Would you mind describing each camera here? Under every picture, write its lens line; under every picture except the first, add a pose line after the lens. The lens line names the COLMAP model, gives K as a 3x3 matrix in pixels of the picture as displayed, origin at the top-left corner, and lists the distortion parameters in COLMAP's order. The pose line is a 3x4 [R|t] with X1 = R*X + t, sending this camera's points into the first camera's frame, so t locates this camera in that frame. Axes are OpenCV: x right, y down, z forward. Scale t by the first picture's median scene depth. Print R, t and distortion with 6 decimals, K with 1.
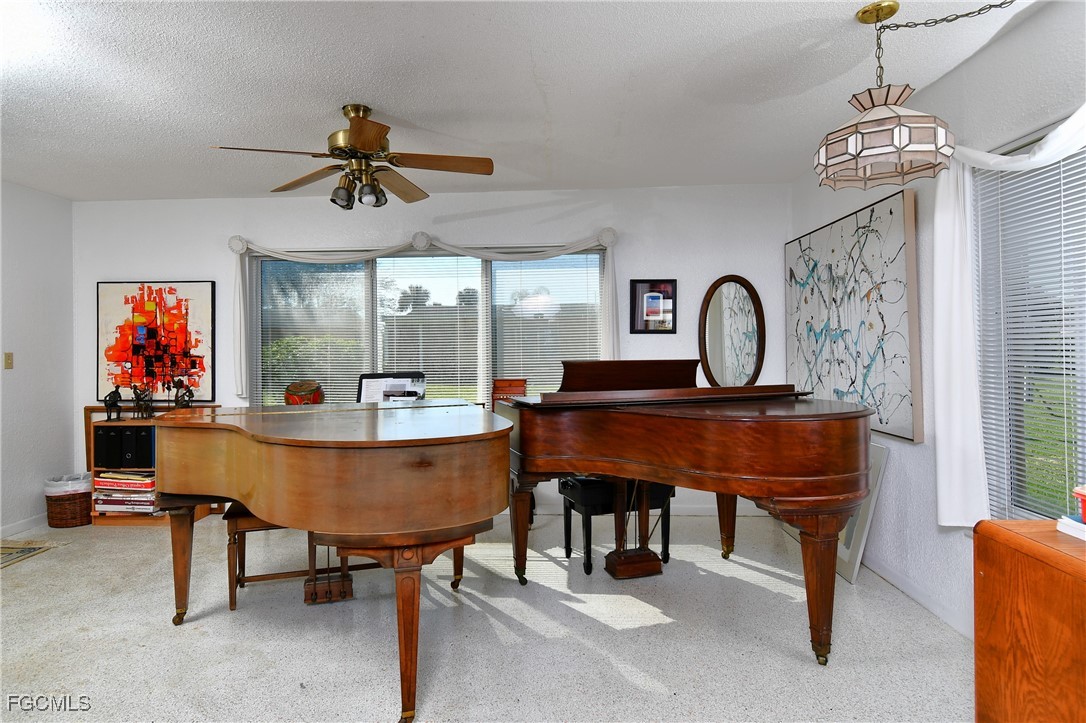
lens RADIAL K [[568.9, 0, 541.2], [0, 568.9, 340.9], [0, 0, 1]] dist [0.000514, -0.000029]
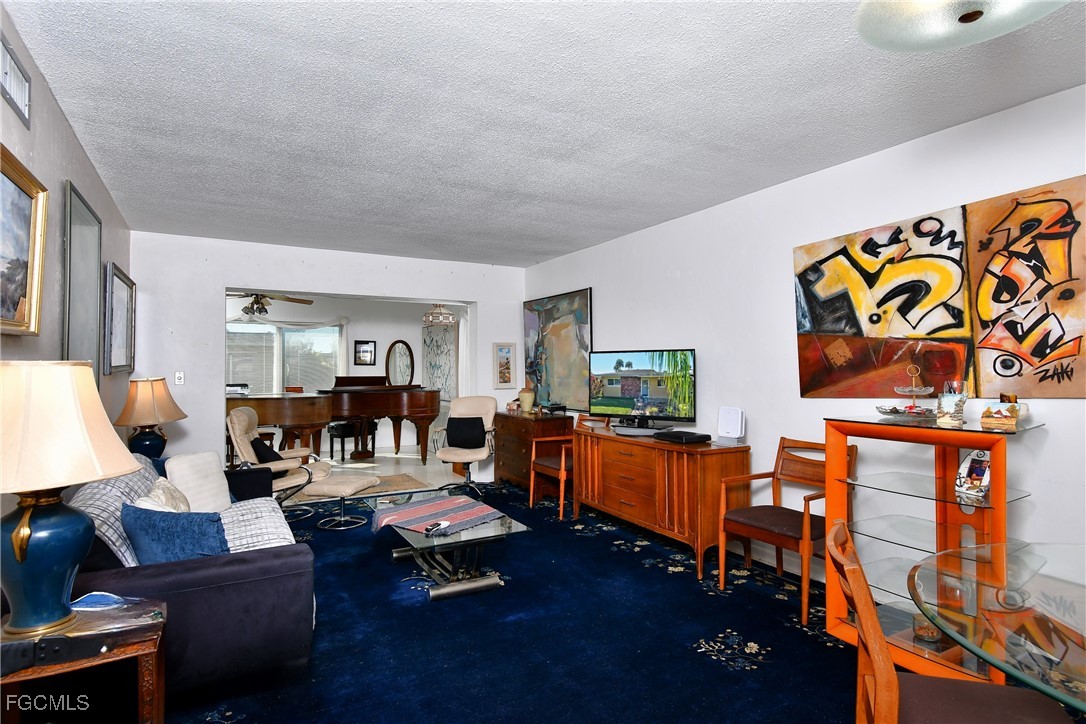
lens RADIAL K [[576.4, 0, 543.0], [0, 576.4, 362.0], [0, 0, 1]] dist [-0.001063, -0.000663]
pose [[0.845931, 0.011914, 0.533159, -0.533149], [-0.006735, 0.999909, -0.011659, -0.005345], [-0.533249, 0.006272, 0.845935, -1.628328]]
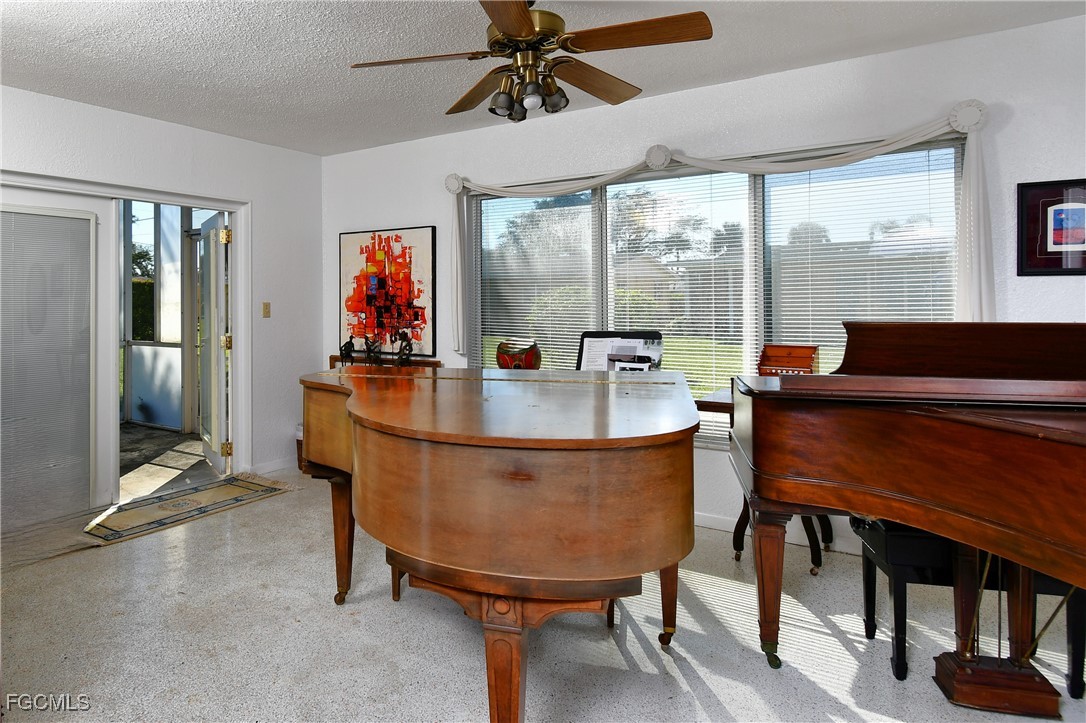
lens RADIAL K [[627.1, 0, 542.0], [0, 627.1, 296.4], [0, 0, 1]] dist [0.000394, -0.000703]
pose [[0.839369, 0.001505, -0.543560, 0.125656], [0.004097, 0.999950, 0.009095, 0.000512], [0.543546, -0.009861, 0.839321, 0.246491]]
